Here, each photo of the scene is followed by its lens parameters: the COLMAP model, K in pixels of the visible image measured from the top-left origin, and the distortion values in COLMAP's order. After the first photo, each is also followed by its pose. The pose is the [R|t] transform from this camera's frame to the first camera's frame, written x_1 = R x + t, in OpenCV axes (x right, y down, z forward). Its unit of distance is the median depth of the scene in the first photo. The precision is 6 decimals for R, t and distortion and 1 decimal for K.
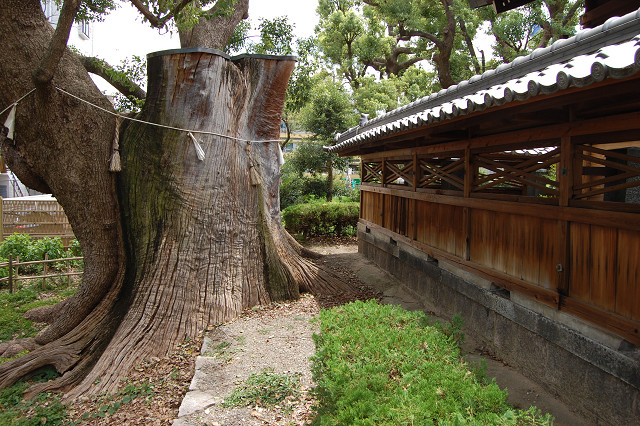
lens RADIAL K [[520.5, 0, 320.0], [0, 520.5, 213.0], [0, 0, 1]] dist [-0.080800, 0.002031]
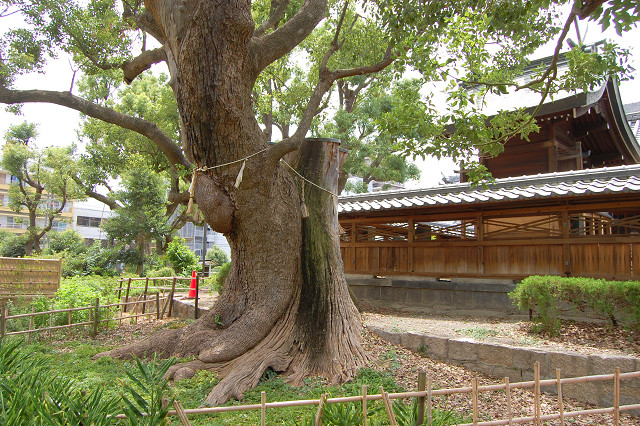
lens RADIAL K [[520.5, 0, 320.0], [0, 520.5, 213.0], [0, 0, 1]] dist [-0.080800, 0.002031]
pose [[0.773218, 0.067796, 0.630506, -1.119661], [0.036734, 0.987810, -0.151265, 0.108604], [-0.633076, 0.140122, 0.761302, -0.089898]]
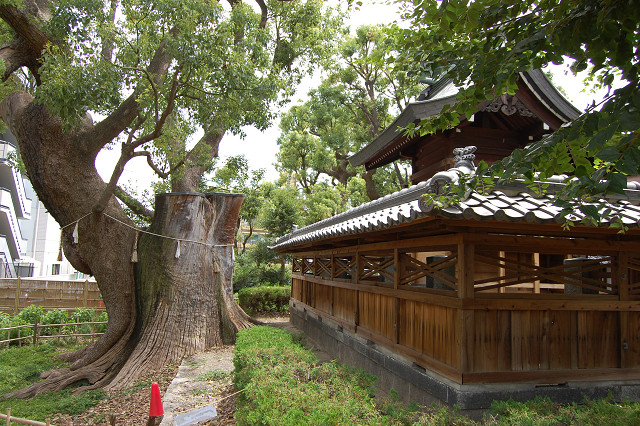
lens RADIAL K [[520.5, 0, 320.0], [0, 520.5, 213.0], [0, 0, 1]] dist [-0.080800, 0.002031]
pose [[0.998022, 0.022509, 0.058691, 0.102524], [-0.012060, 0.984910, -0.172645, 0.040899], [-0.061691, 0.171595, 0.983234, -0.669976]]
